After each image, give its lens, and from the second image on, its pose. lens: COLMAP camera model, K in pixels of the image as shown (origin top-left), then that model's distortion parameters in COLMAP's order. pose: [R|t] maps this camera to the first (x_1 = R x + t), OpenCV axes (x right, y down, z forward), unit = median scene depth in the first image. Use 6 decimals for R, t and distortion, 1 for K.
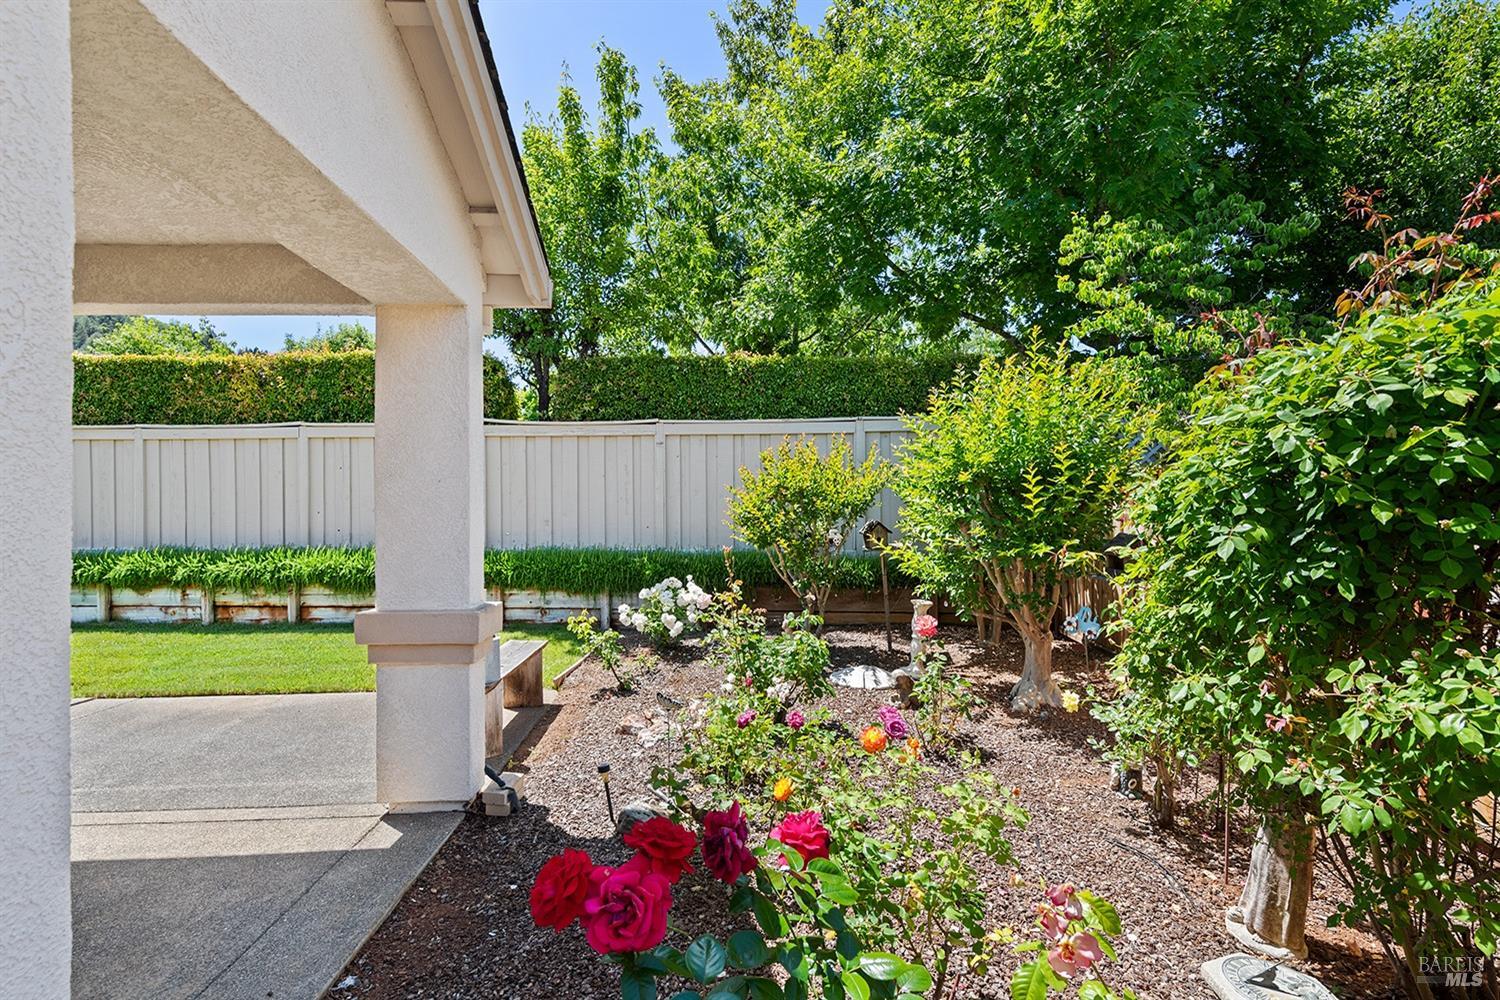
lens RADIAL K [[685.9, 0, 748.0], [0, 685.9, 509.3], [0, 0, 1]] dist [-0.000221, -0.001133]
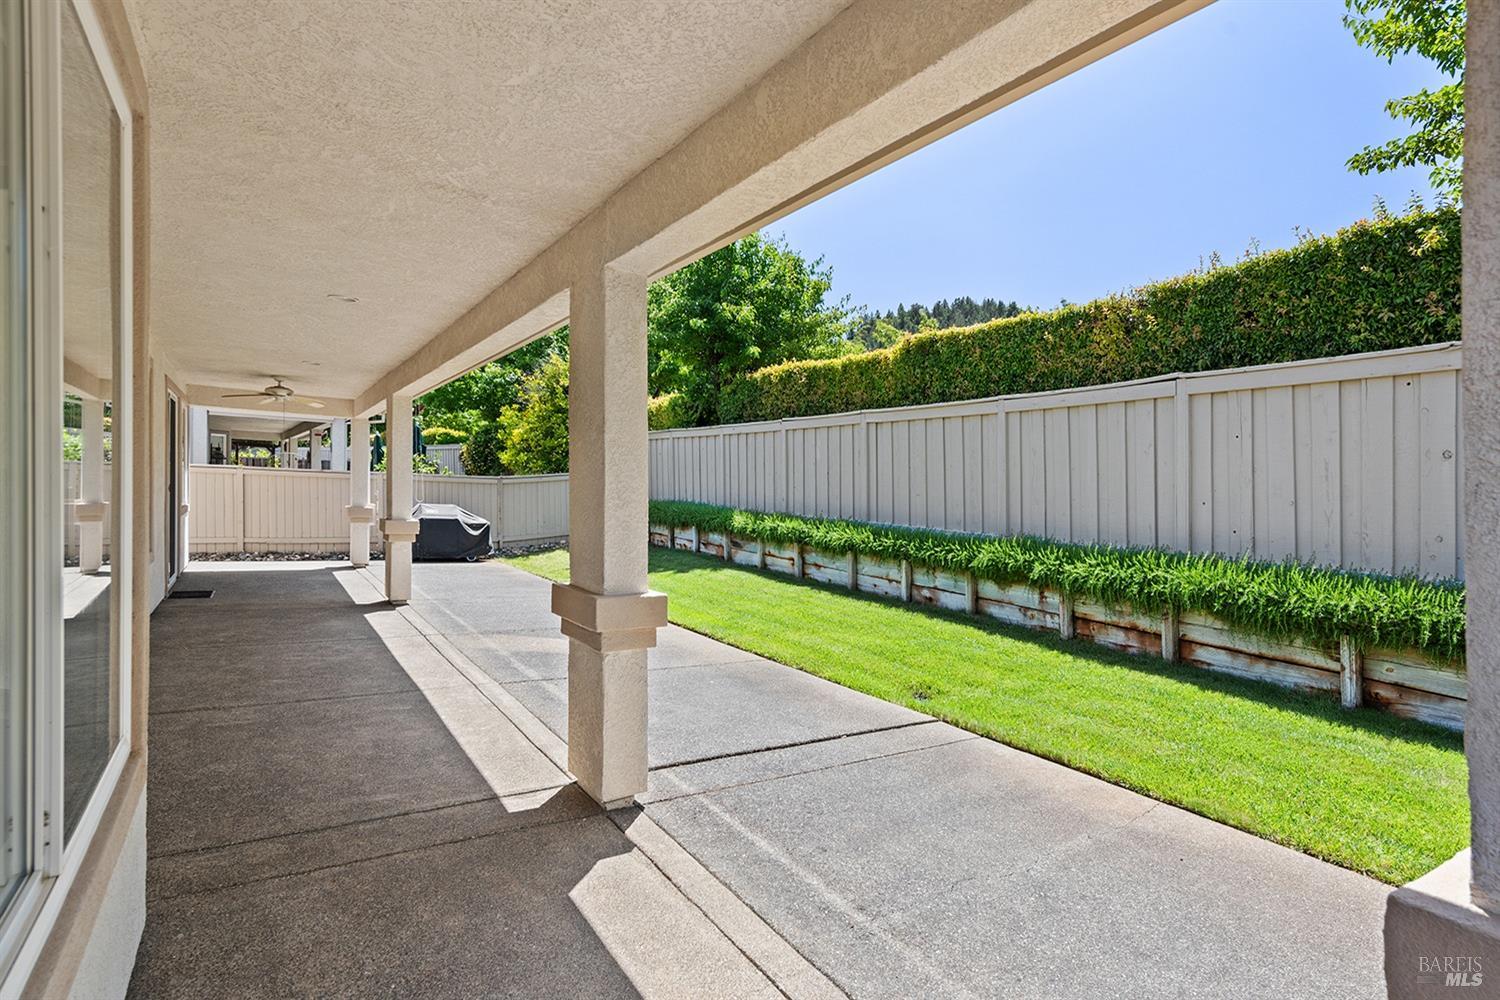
lens RADIAL K [[778.6, 0, 751.3], [0, 778.6, 431.7], [0, 0, 1]] dist [0.023939, -0.000694]
pose [[0.476407, -0.040535, -0.878290, -0.157532], [-0.031911, 0.997481, -0.063345, -0.002367], [0.878645, 0.058205, 0.473914, 0.238313]]
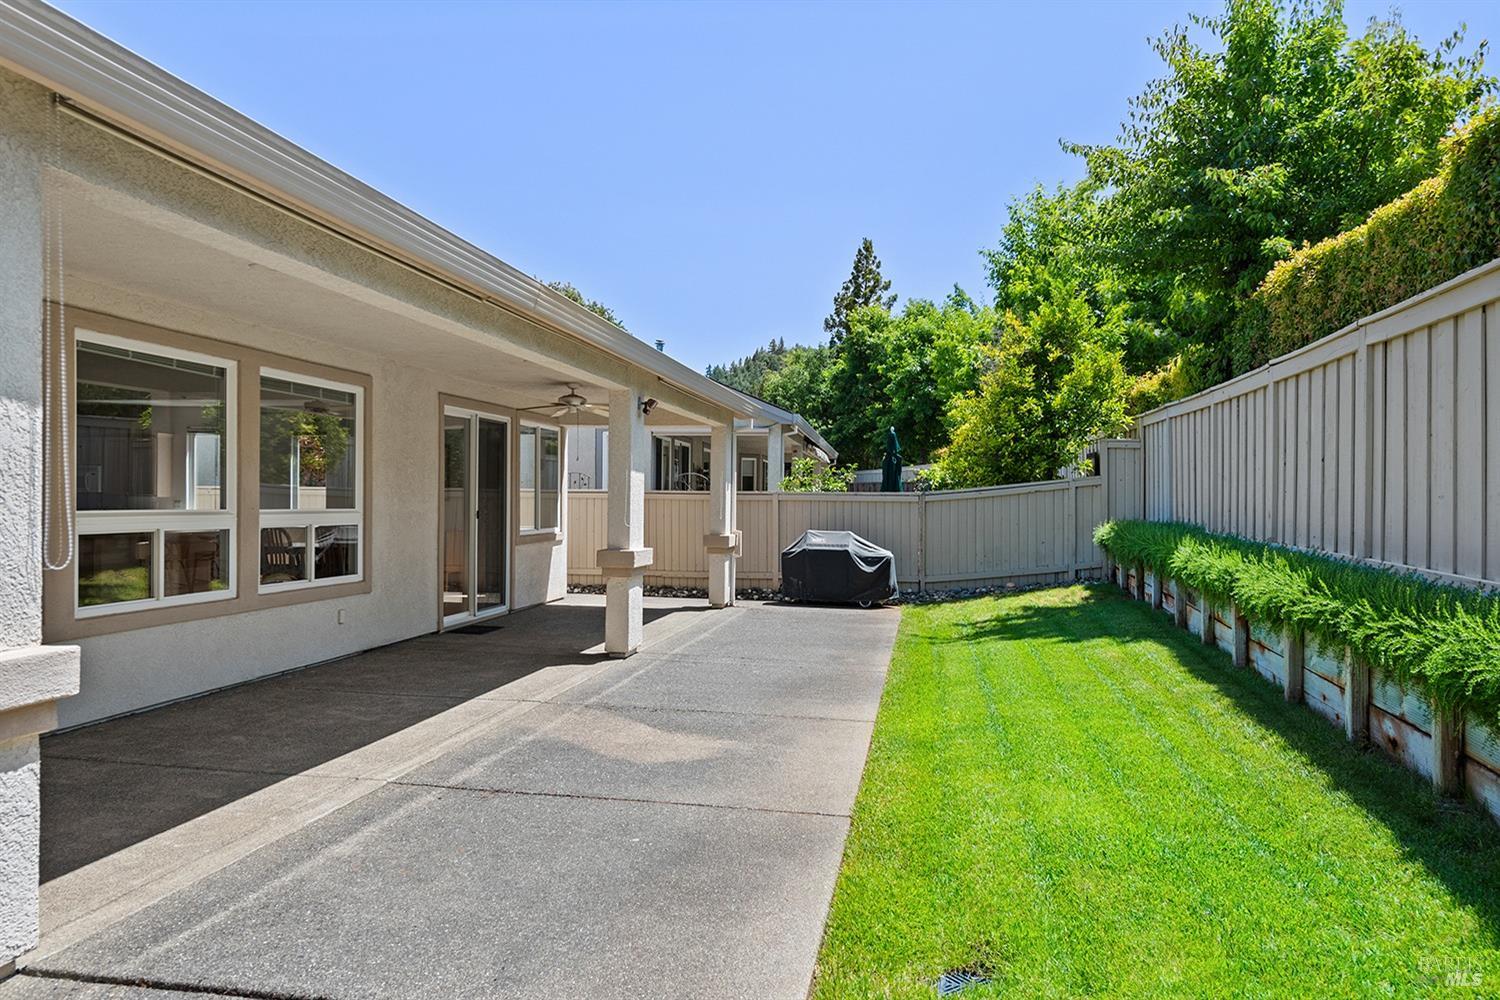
lens RADIAL K [[1010.3, 0, 750.0], [0, 1010.3, 500.0], [0, 0, 1]] dist [0.001760, -0.002112]
pose [[-0.244148, 0.007957, -0.969705, -0.347676], [0.003230, 0.999967, 0.007392, 0.005987], [0.969733, -0.001328, -0.244166, 0.789452]]
